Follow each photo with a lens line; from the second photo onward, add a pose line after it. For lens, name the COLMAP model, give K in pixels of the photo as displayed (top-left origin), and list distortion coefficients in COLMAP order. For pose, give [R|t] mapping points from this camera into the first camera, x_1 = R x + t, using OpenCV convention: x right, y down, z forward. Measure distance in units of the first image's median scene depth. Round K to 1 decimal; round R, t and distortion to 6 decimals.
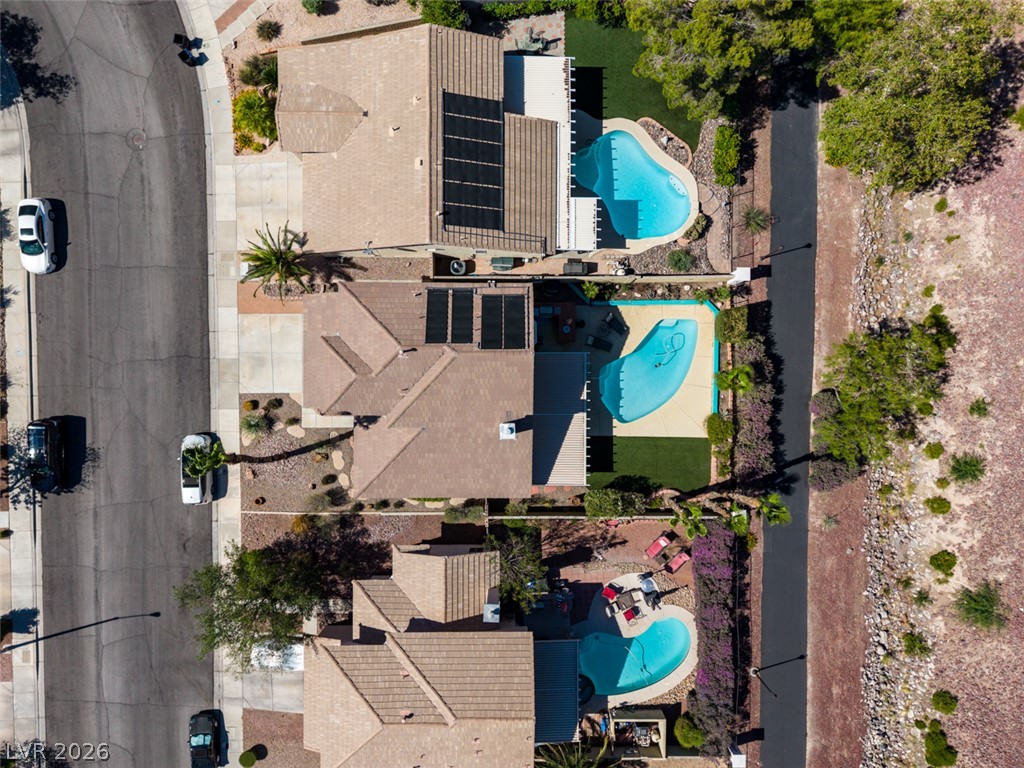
lens RADIAL K [[712.7, 0, 512.0], [0, 712.7, 384.0], [0, 0, 1]] dist [0.042208, -0.052835]
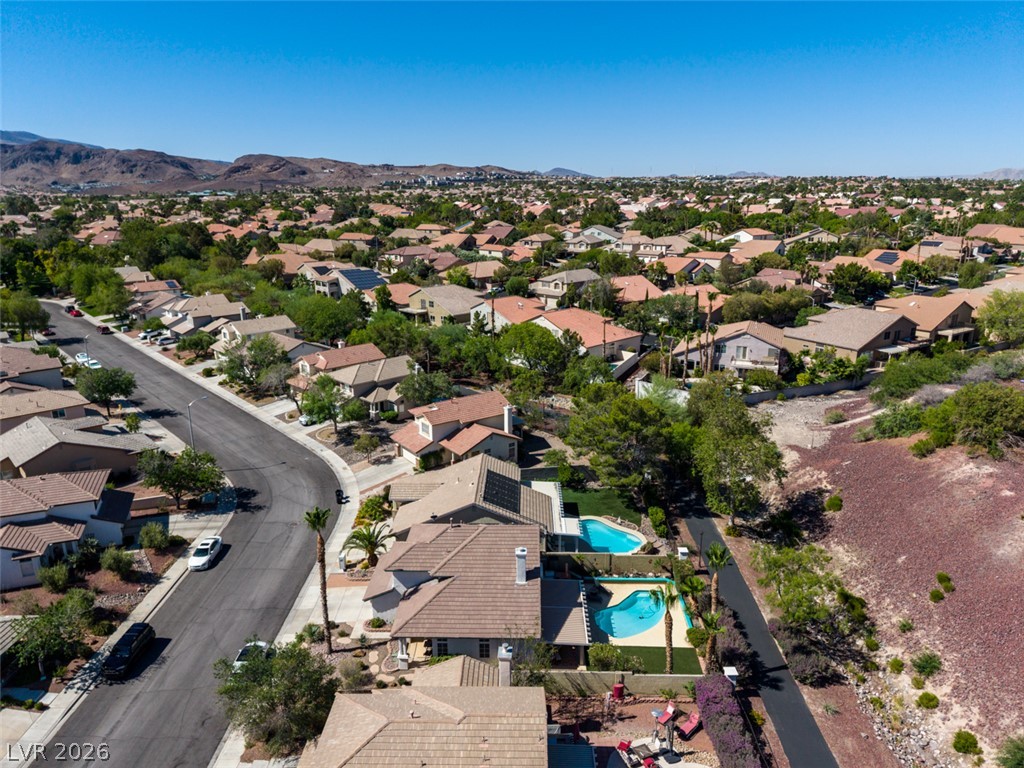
lens RADIAL K [[712.7, 0, 512.0], [0, 712.7, 384.0], [0, 0, 1]] dist [0.042208, -0.052835]
pose [[0.999764, 0.001063, -0.021711, 0.004674], [-0.021293, 0.248648, -0.968360, 1.150050], [0.004369, 0.968593, 0.248612, 0.298251]]
